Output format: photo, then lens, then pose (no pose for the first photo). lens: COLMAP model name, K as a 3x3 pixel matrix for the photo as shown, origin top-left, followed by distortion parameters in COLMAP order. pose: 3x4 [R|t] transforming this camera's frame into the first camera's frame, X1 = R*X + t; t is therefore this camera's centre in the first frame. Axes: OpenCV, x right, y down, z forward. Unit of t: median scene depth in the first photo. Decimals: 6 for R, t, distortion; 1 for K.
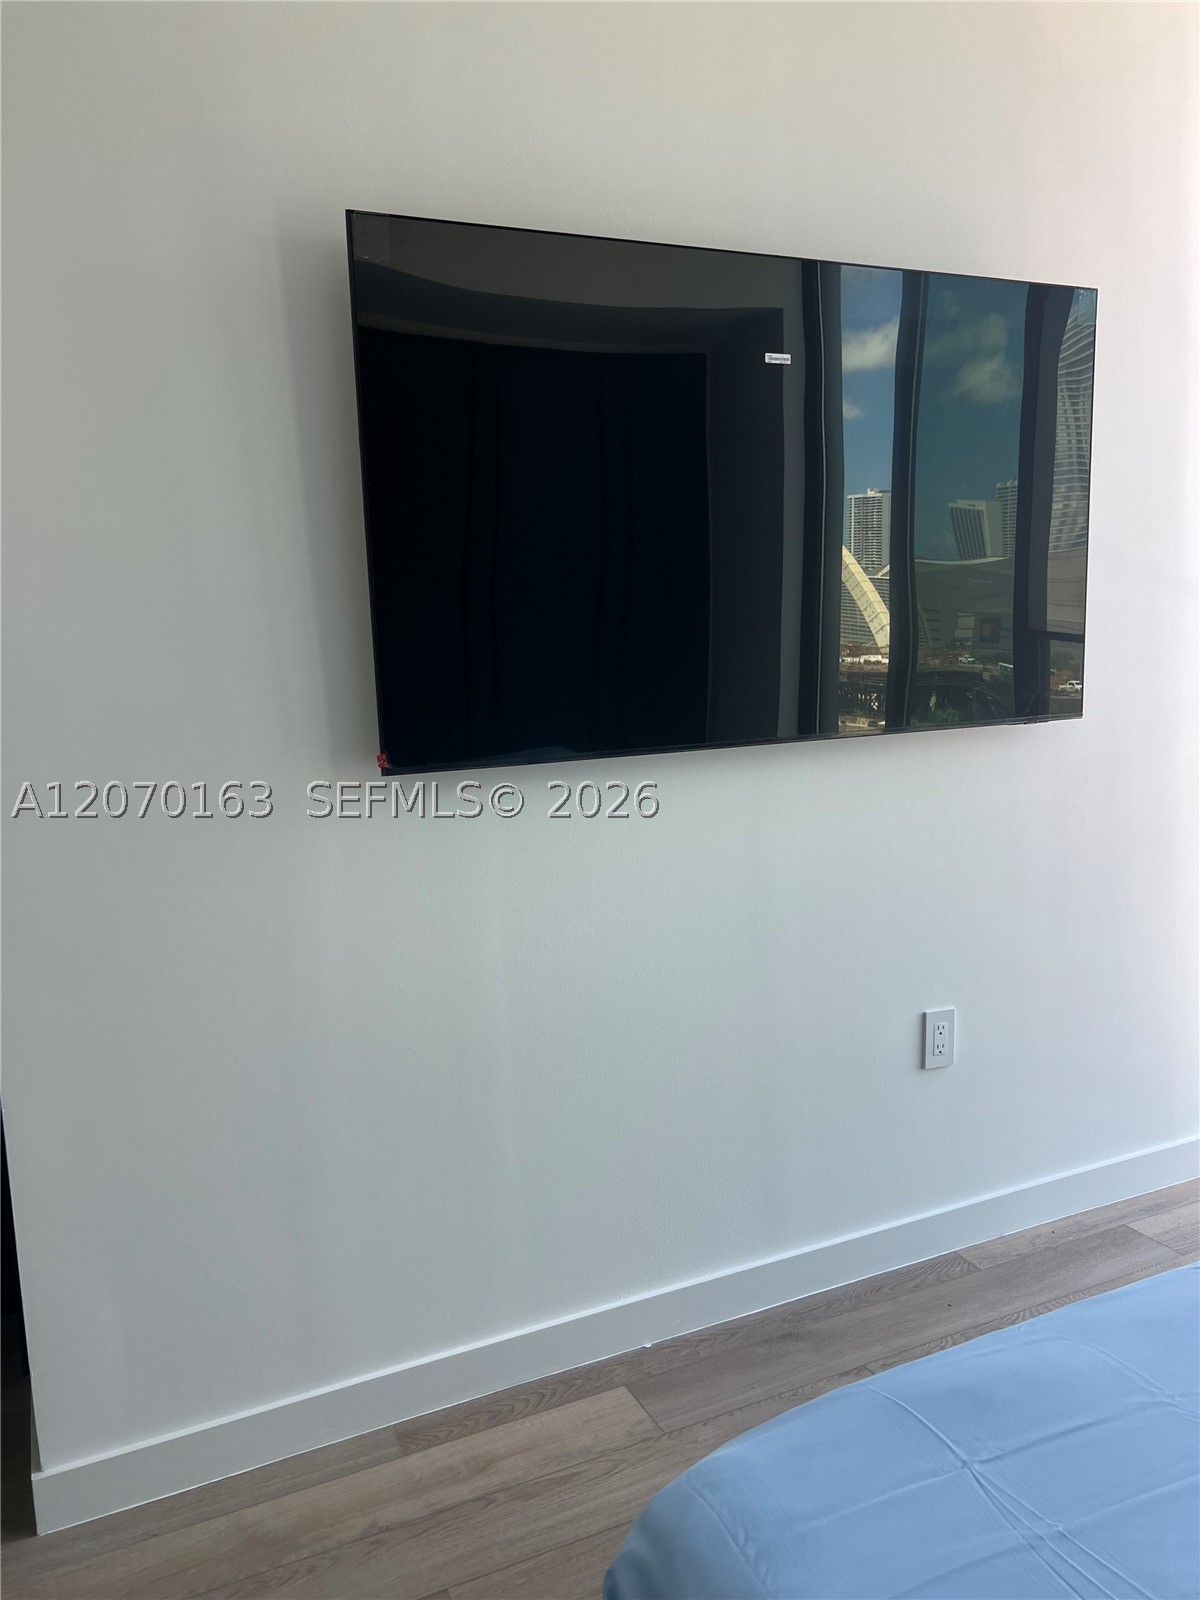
lens RADIAL K [[1252.3, 0, 598.7], [0, 1252.3, 803.8], [0, 0, 1]] dist [-0.006739, -0.001736]
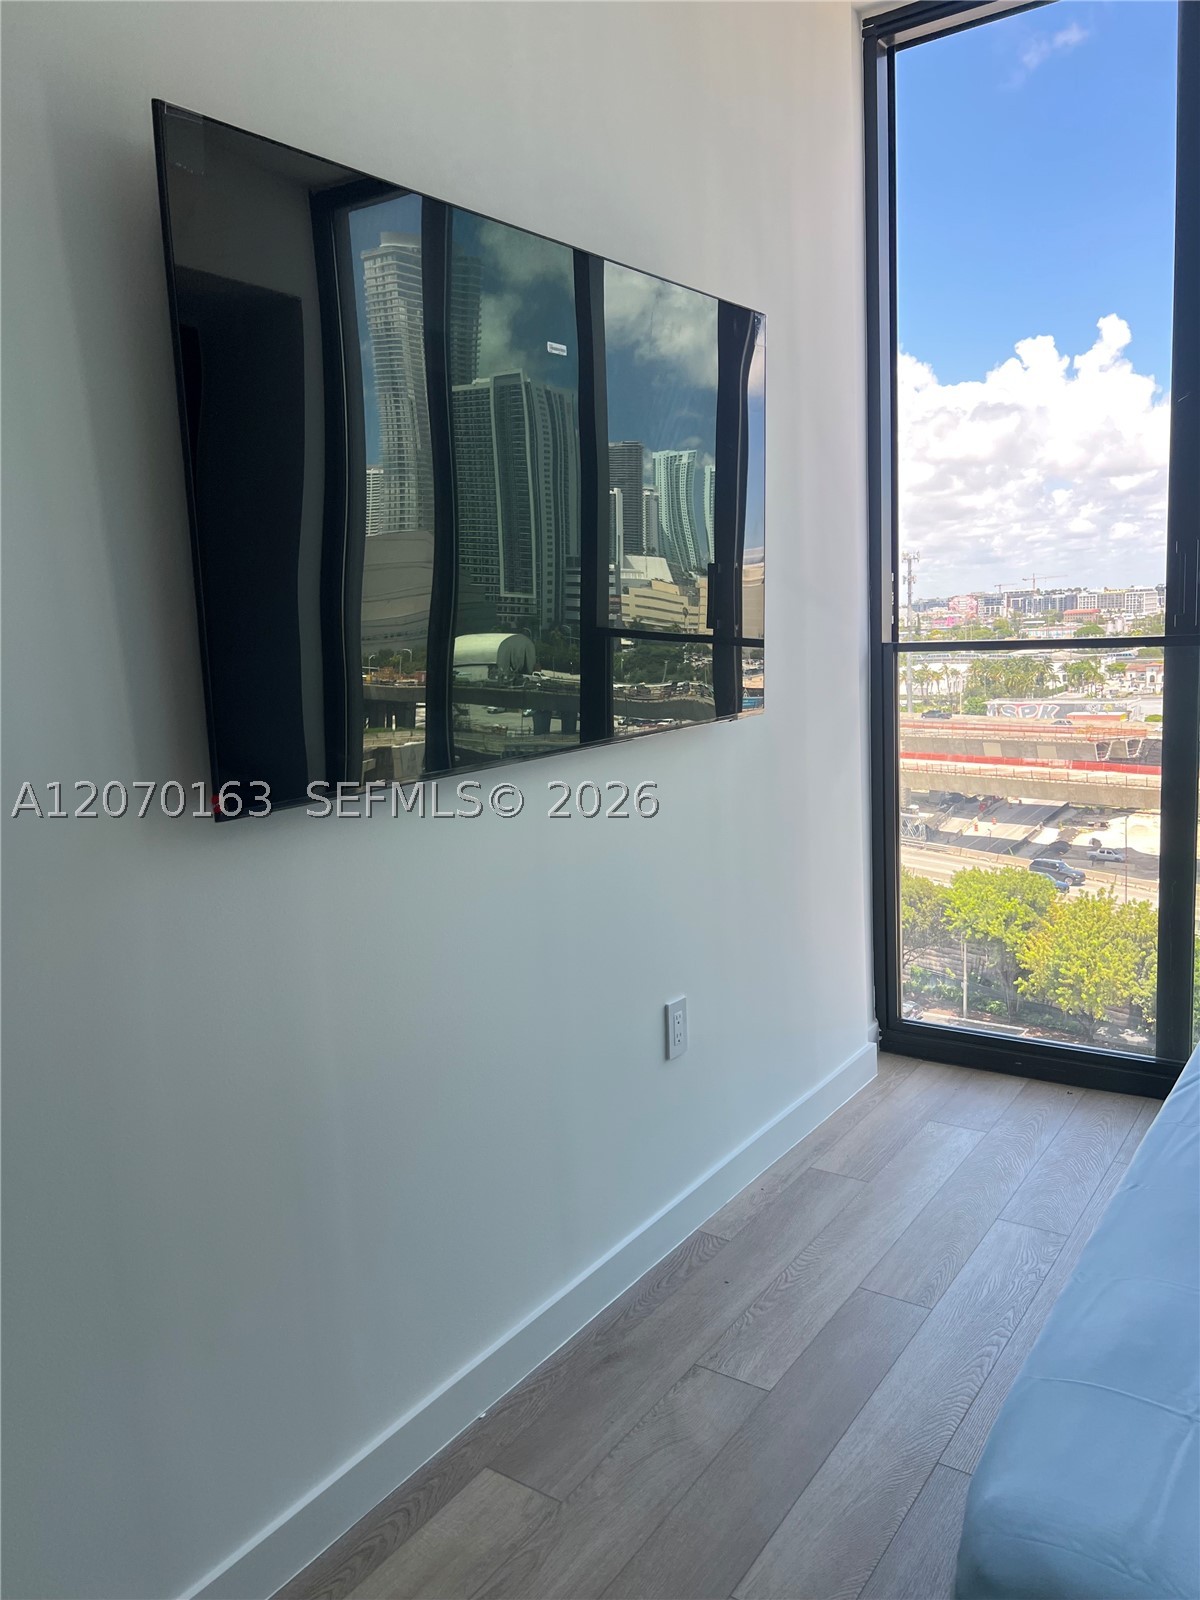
lens RADIAL K [[1225.1, 0, 607.0], [0, 1225.1, 813.5], [0, 0, 1]] dist [0.063163, -0.087709]
pose [[0.865369, -0.087919, 0.493362, -0.290482], [0.088353, 0.995835, 0.022488, -0.018691], [-0.493285, 0.024130, 0.869533, 0.155713]]
